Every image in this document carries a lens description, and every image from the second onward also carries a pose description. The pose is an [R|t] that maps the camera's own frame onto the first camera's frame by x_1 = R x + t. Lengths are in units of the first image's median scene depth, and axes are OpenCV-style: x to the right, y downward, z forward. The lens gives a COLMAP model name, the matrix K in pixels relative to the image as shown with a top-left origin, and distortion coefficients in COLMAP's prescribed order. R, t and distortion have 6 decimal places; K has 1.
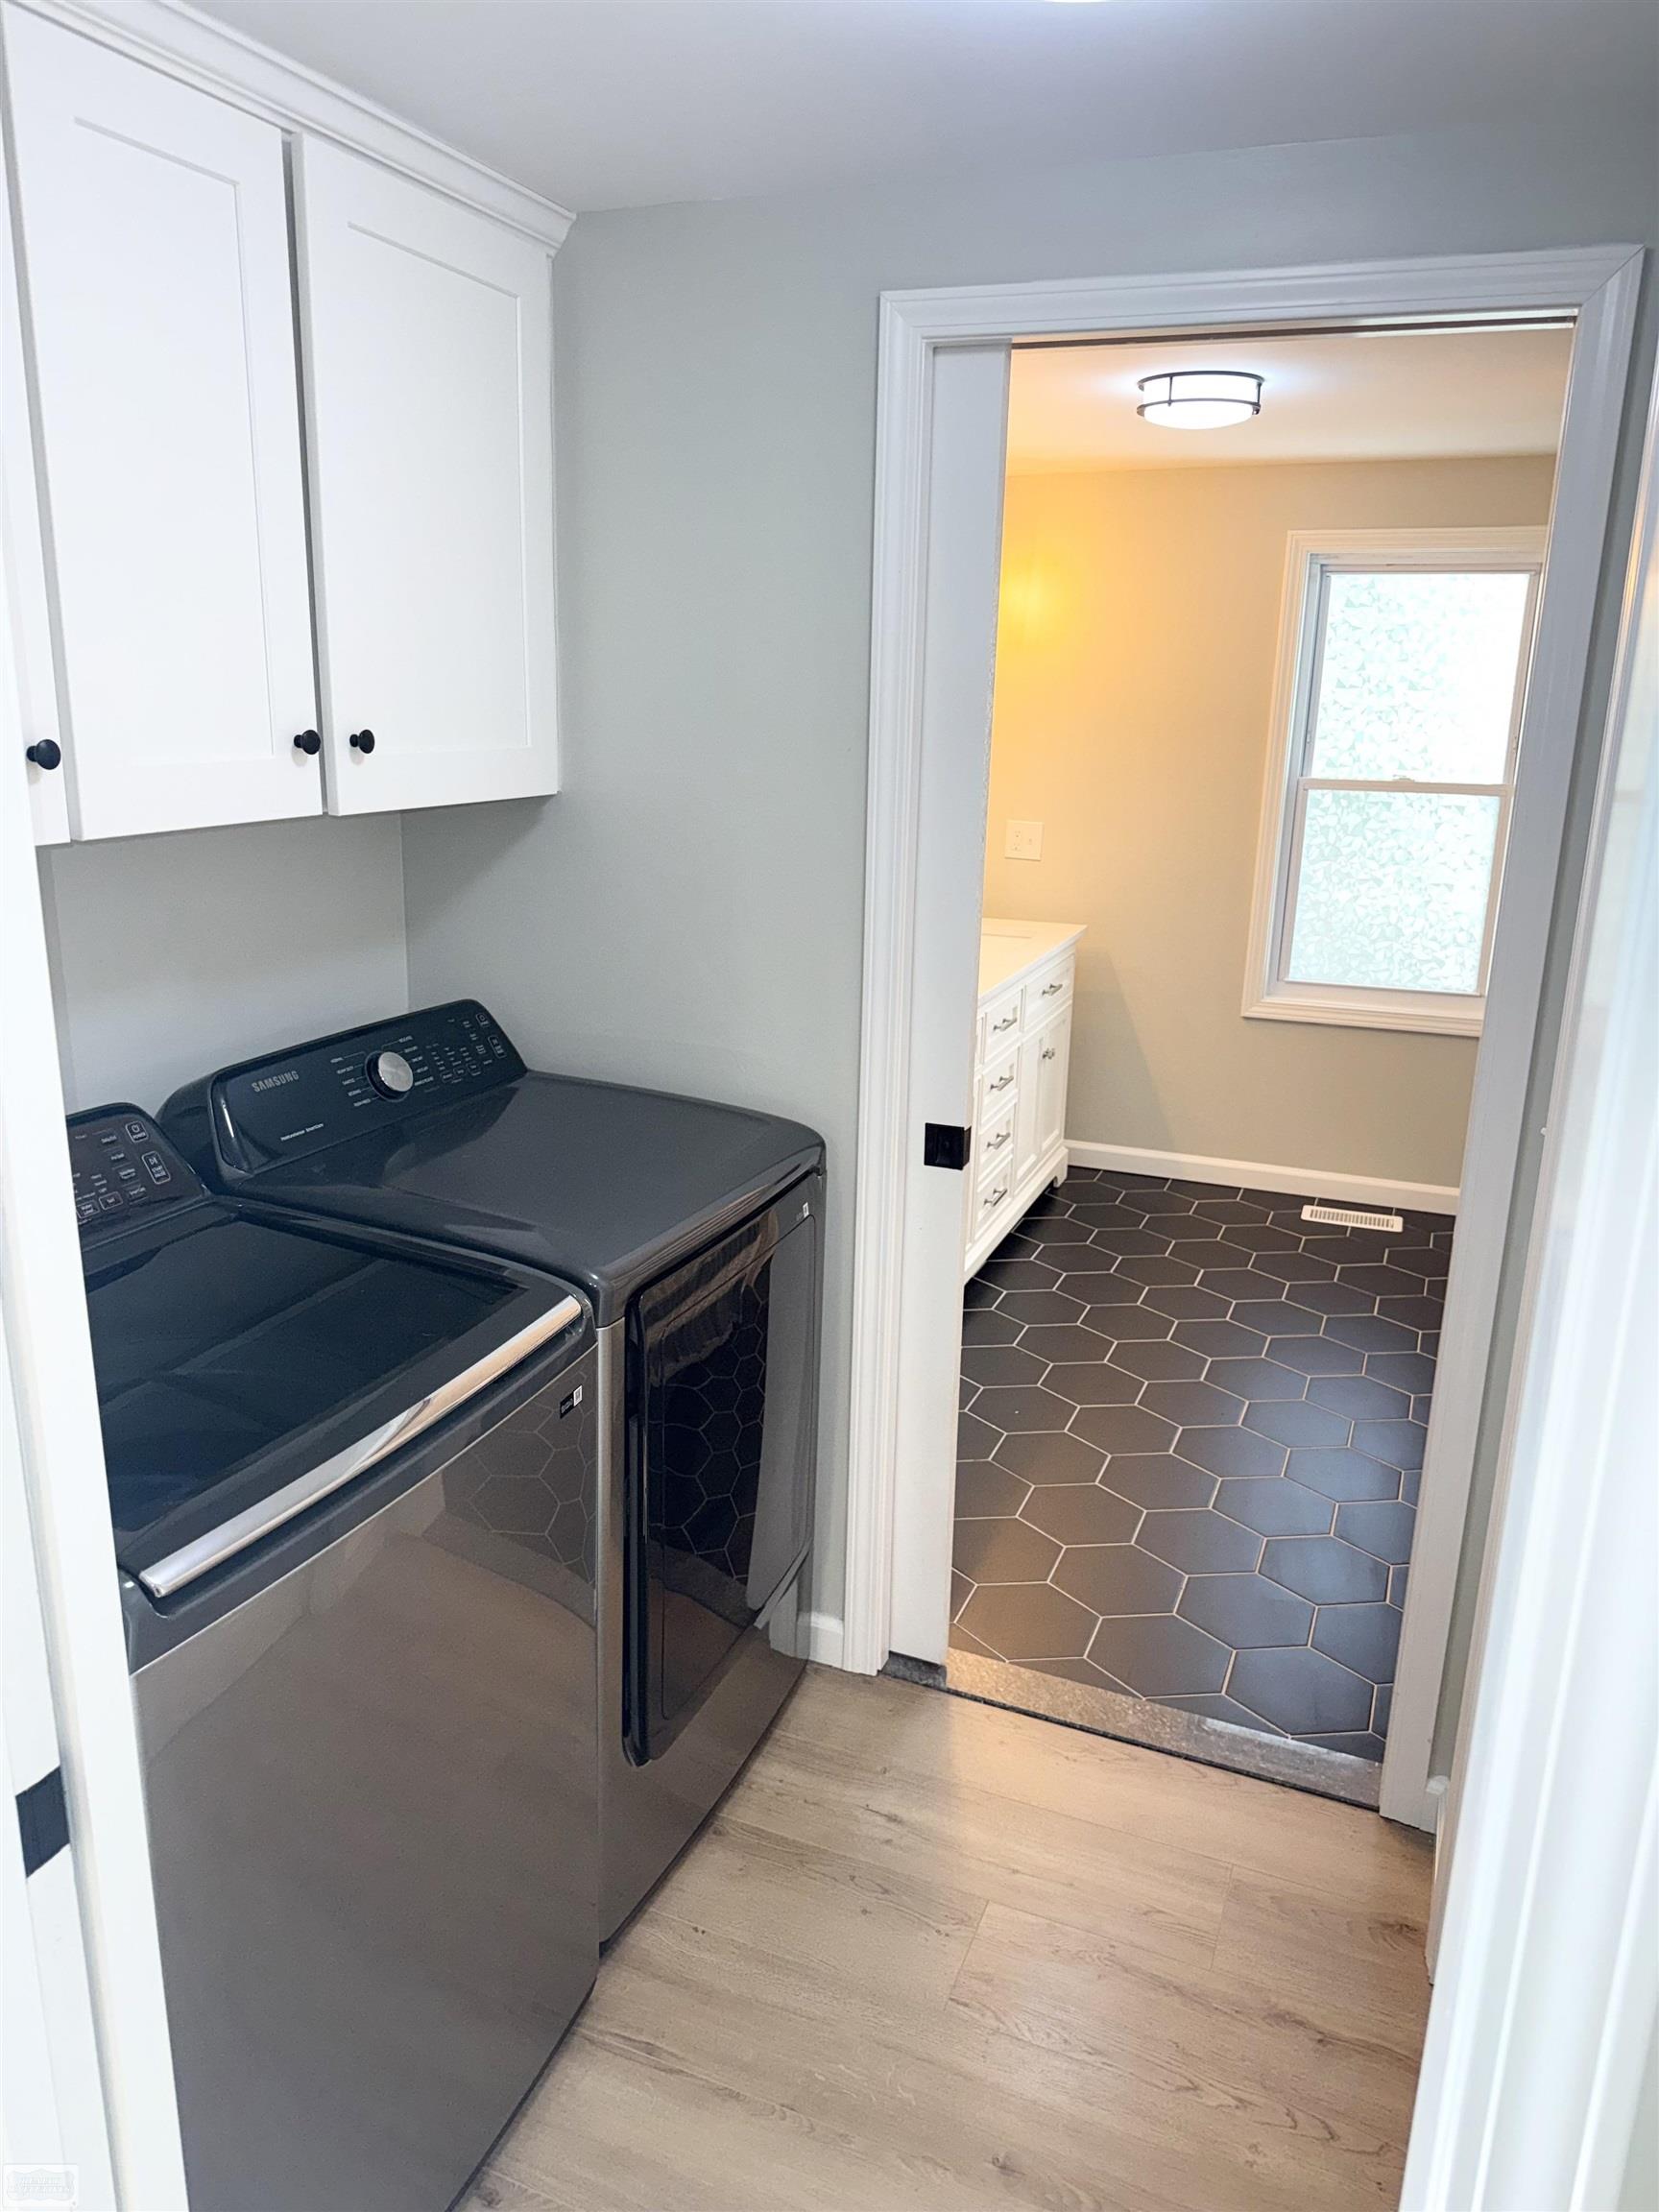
lens RADIAL K [[1560.4, 0, 827.4], [0, 1560.4, 1113.5], [0, 0, 1]] dist [0.034819, -0.028992]
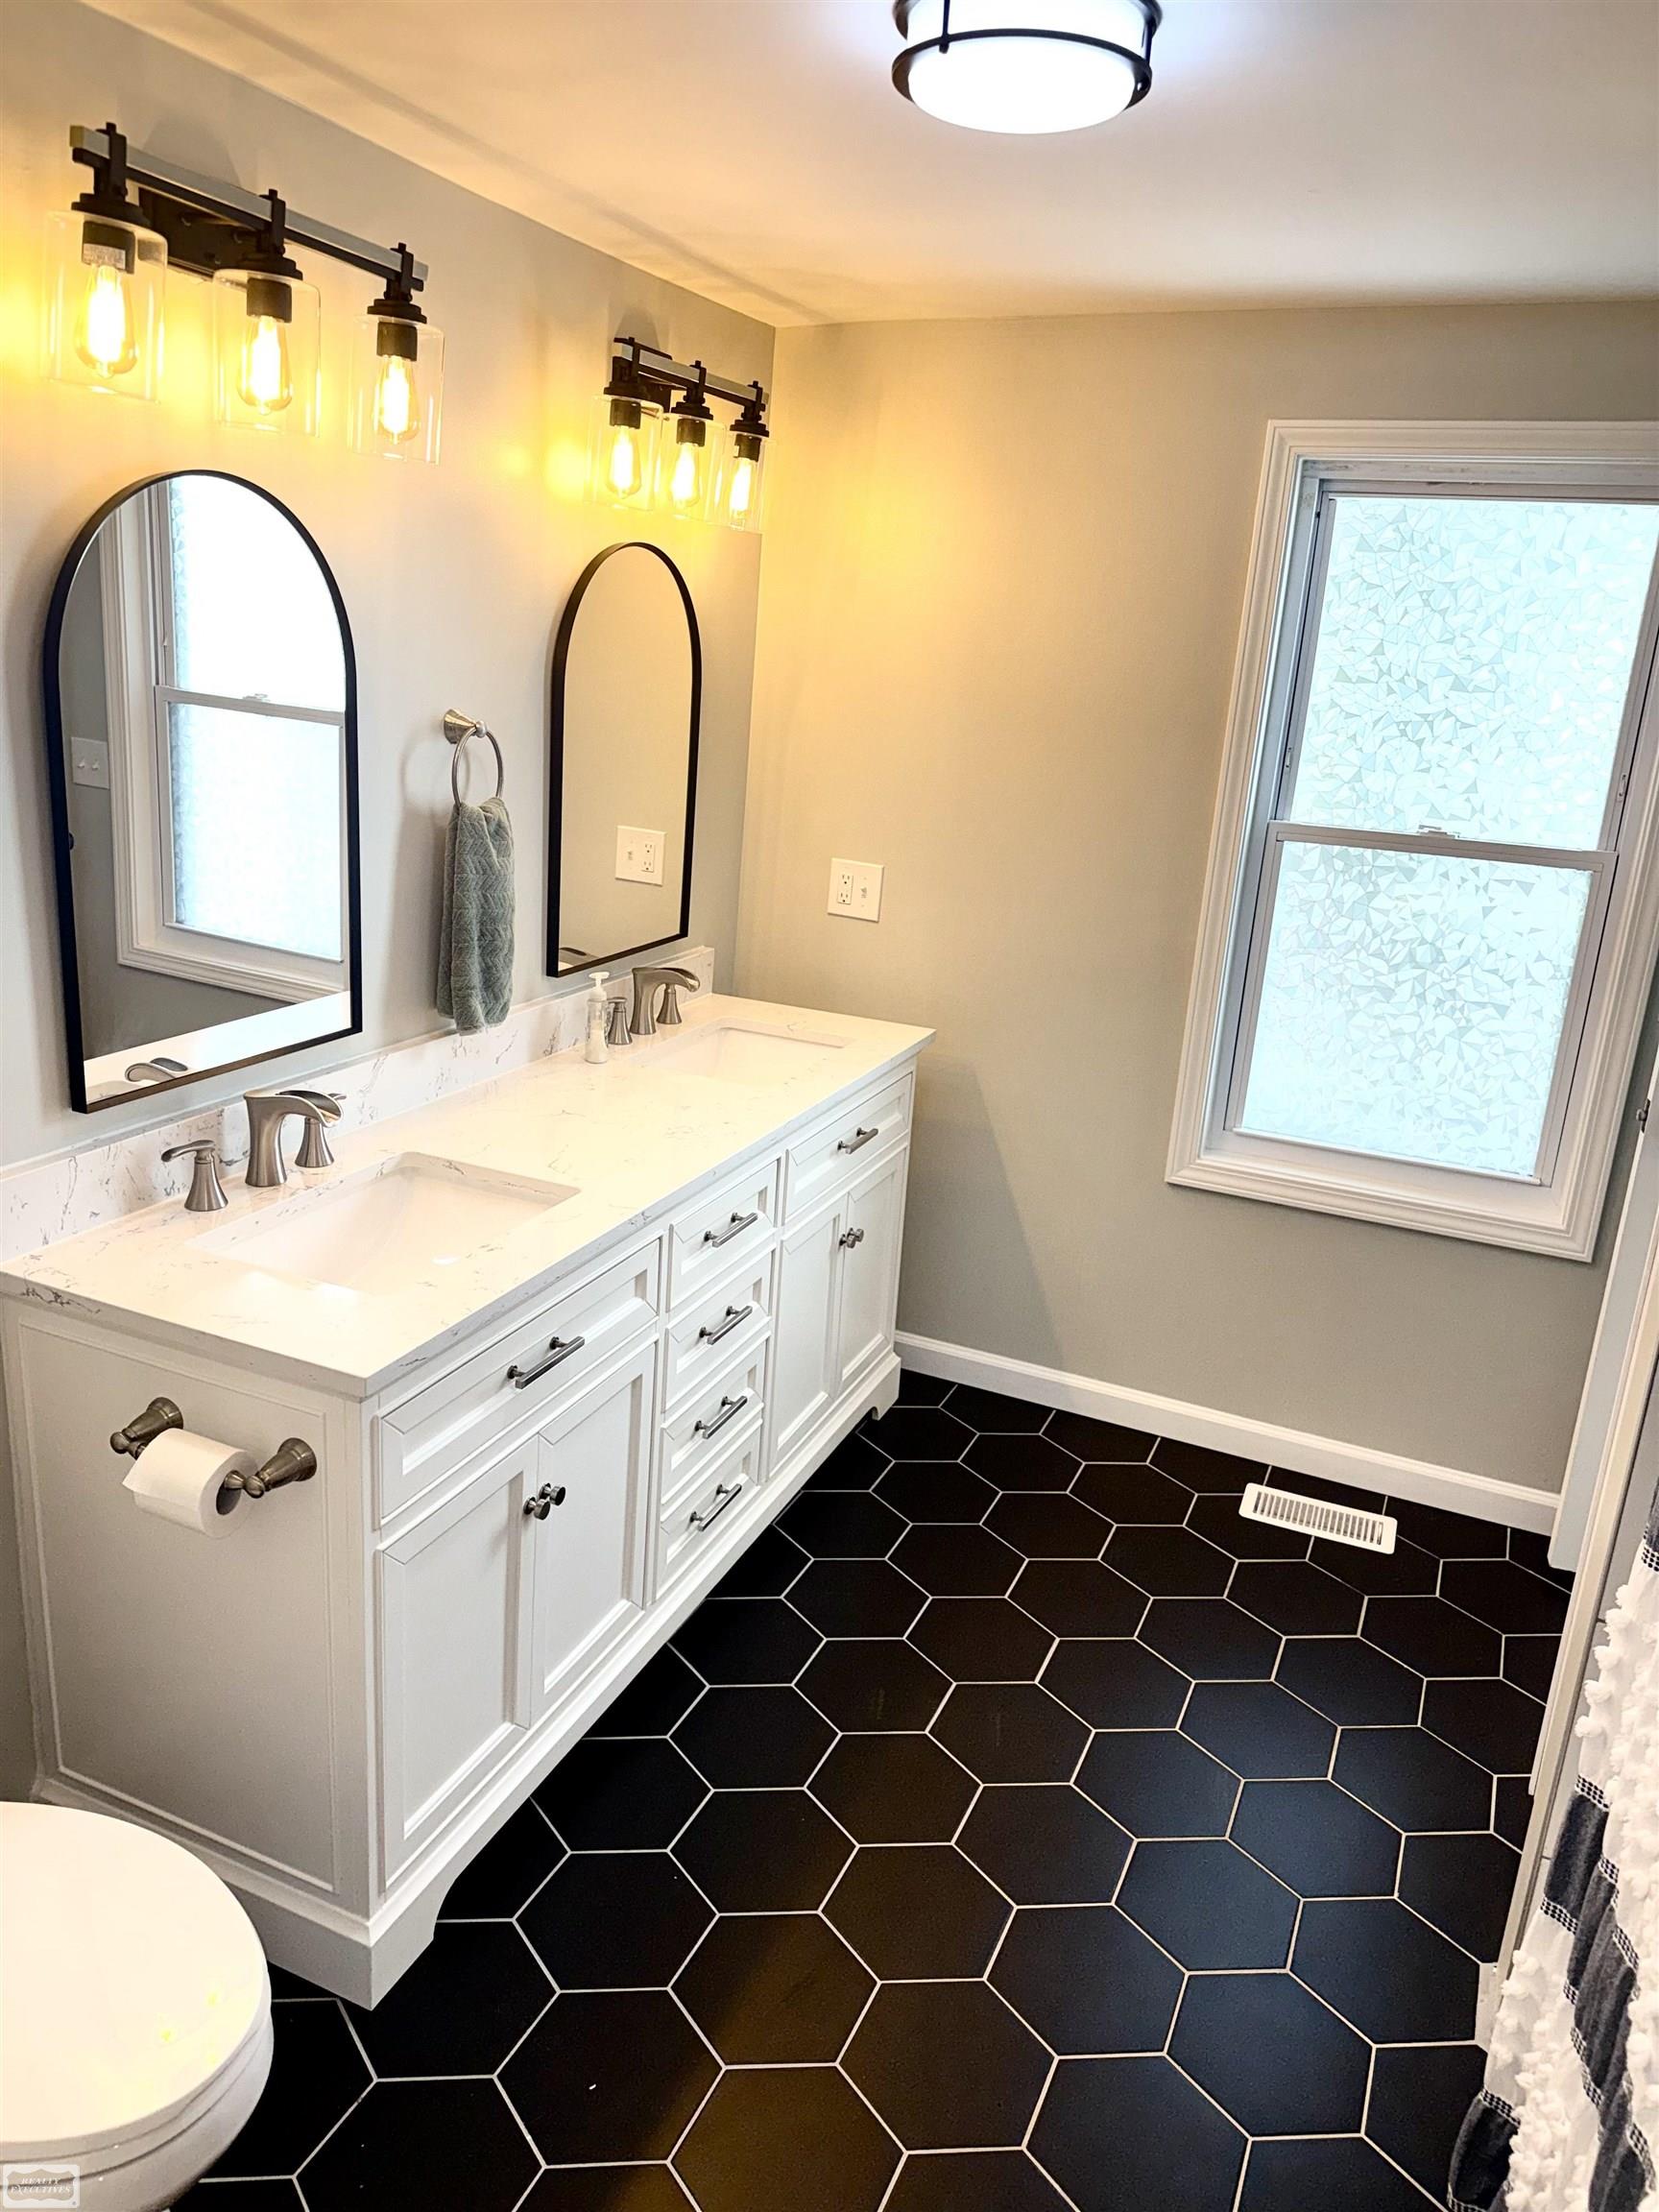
lens RADIAL K [[1560.4, 0, 837.7], [0, 1560.4, 1094.0], [0, 0, 1]] dist [0.034819, -0.028992]
pose [[0.998672, 0.050085, -0.012039, 0.141471], [-0.049895, 0.998632, 0.015613, -0.106585], [0.012805, -0.014992, 0.999806, 0.369486]]
